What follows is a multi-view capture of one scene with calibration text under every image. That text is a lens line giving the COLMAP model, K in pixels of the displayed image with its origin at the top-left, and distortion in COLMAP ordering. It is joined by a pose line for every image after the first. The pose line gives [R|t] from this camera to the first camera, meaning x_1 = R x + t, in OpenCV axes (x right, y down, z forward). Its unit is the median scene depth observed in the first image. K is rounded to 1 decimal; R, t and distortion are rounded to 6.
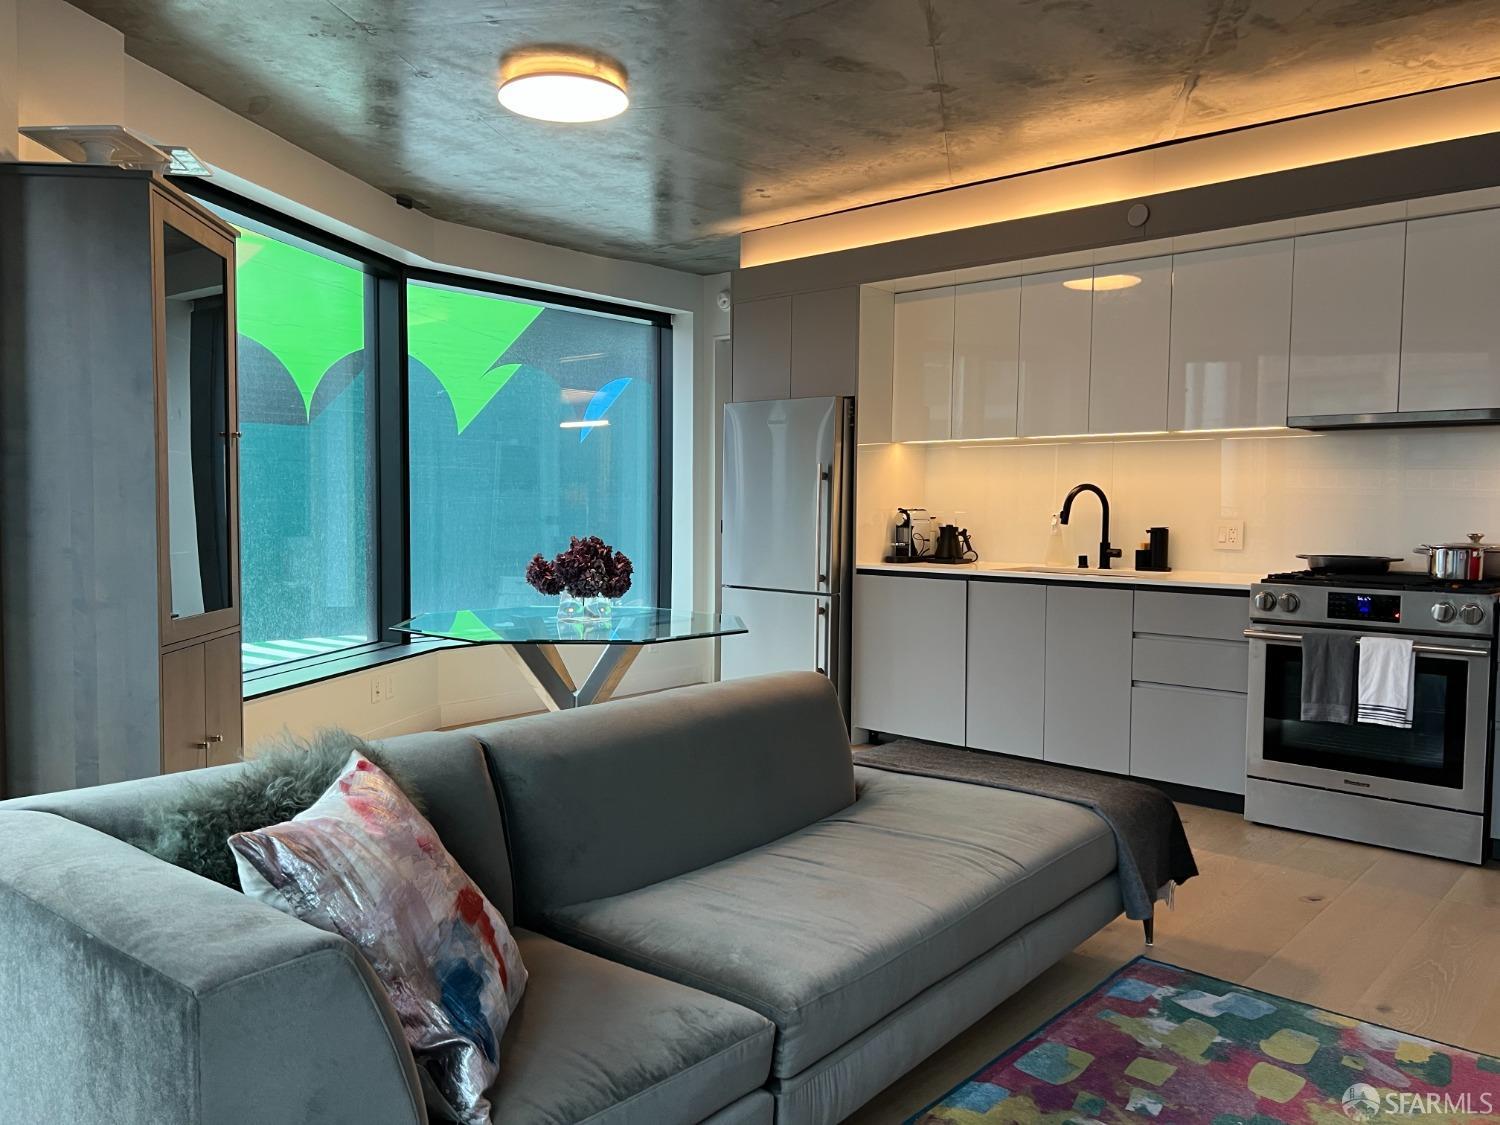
lens RADIAL K [[1150.4, 0, 747.5], [0, 1150.4, 562.9], [0, 0, 1]] dist [0.009601, 0.003413]
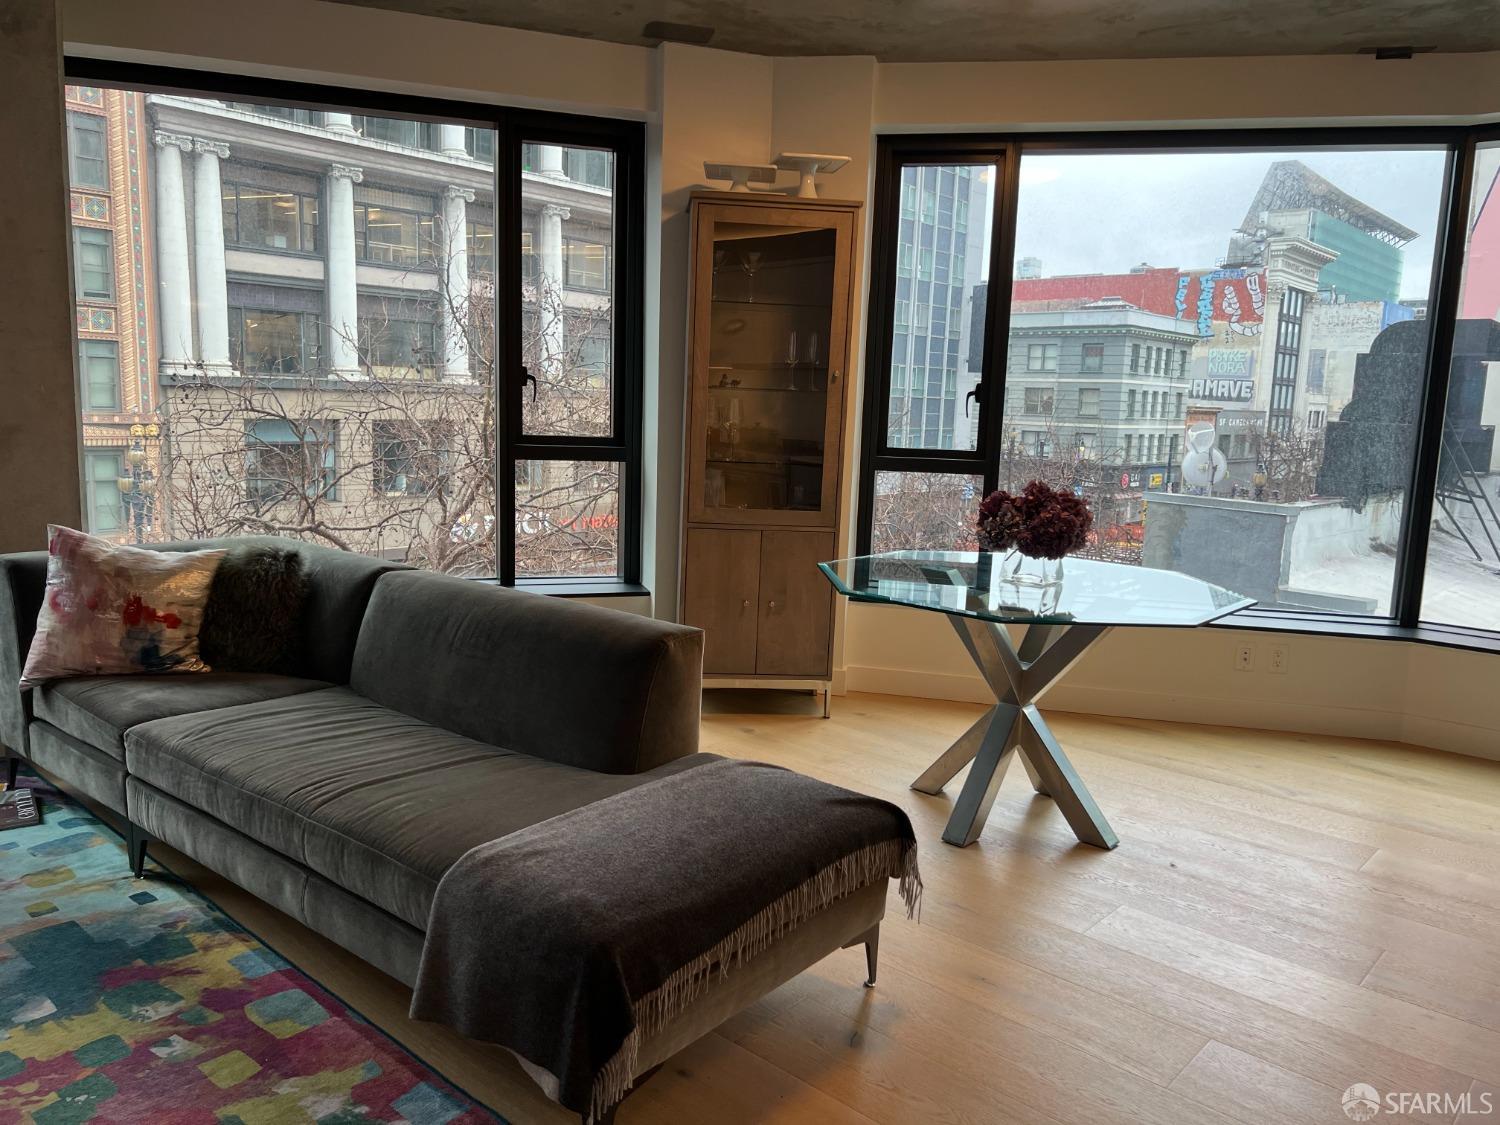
lens RADIAL K [[1150.4, 0, 747.4], [0, 1150.4, 568.5], [0, 0, 1]] dist [0.009601, 0.003413]
pose [[-0.022003, 0.137381, -0.990274, 1.146278], [-0.084744, 0.986692, 0.138768, -0.096792], [0.996160, 0.086973, -0.010068, 1.344718]]
